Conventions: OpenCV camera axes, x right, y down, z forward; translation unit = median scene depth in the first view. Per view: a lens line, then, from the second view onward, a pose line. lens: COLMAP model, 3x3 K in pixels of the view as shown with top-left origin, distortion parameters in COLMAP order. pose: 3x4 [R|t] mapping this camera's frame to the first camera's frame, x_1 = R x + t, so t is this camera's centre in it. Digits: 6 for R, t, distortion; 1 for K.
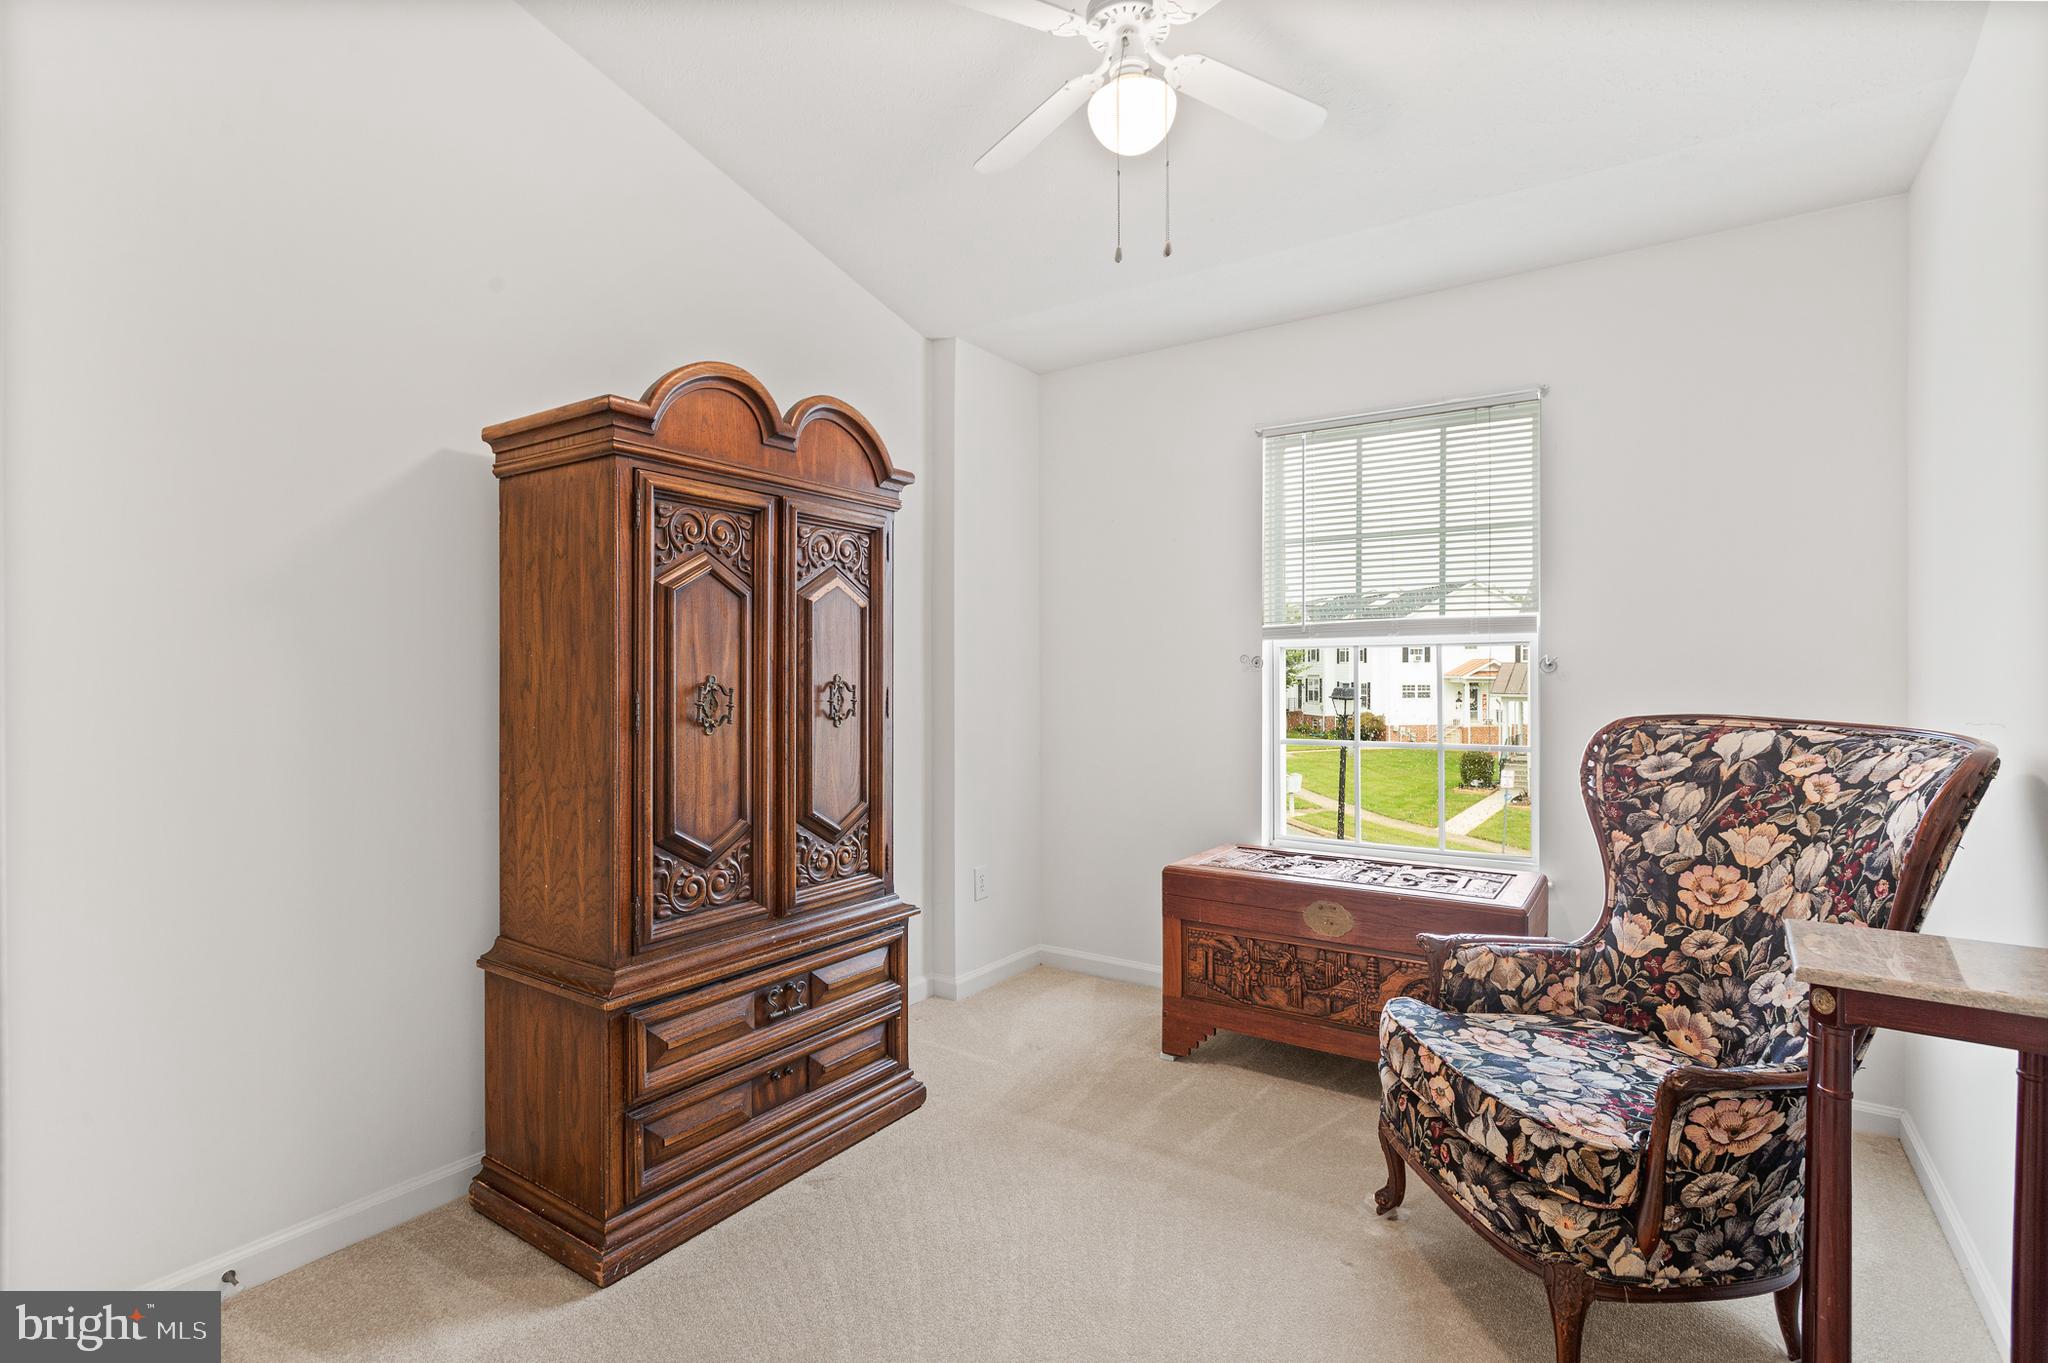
lens RADIAL K [[973.5, 0, 1021.7], [0, 973.5, 676.5], [0, 0, 1]] dist [0.002281, 0.000623]
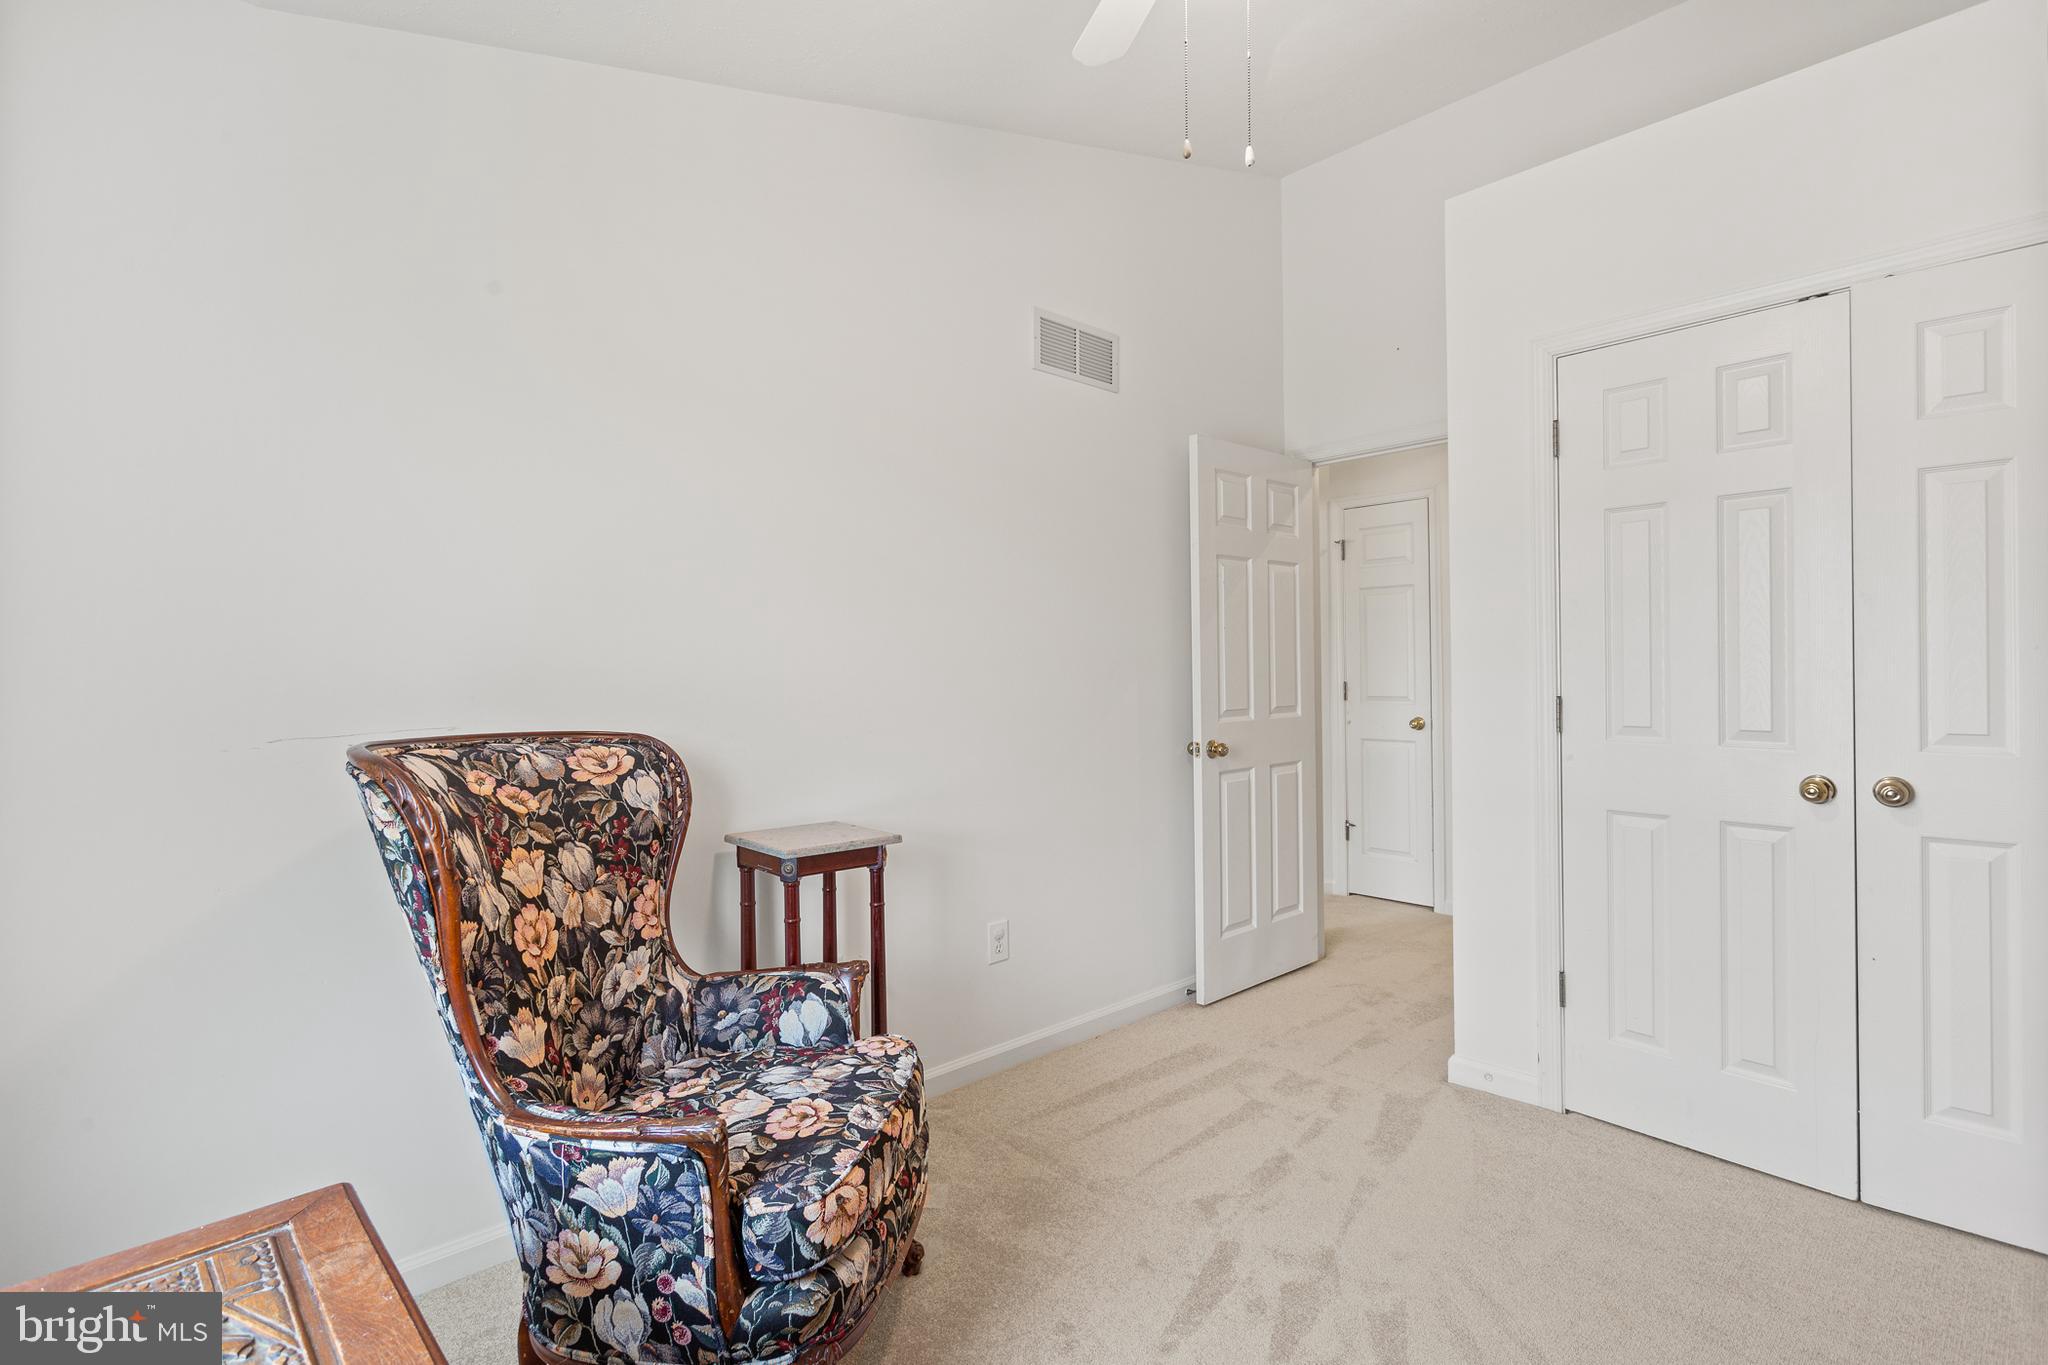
lens RADIAL K [[973.5, 0, 1019.0], [0, 973.5, 681.1], [0, 0, 1]] dist [0.002281, 0.000623]
pose [[-0.974108, 0.001910, 0.226075, 0.113089], [0.006332, 0.999802, 0.018840, -0.018149], [-0.225995, 0.019783, -0.973928, 1.846220]]
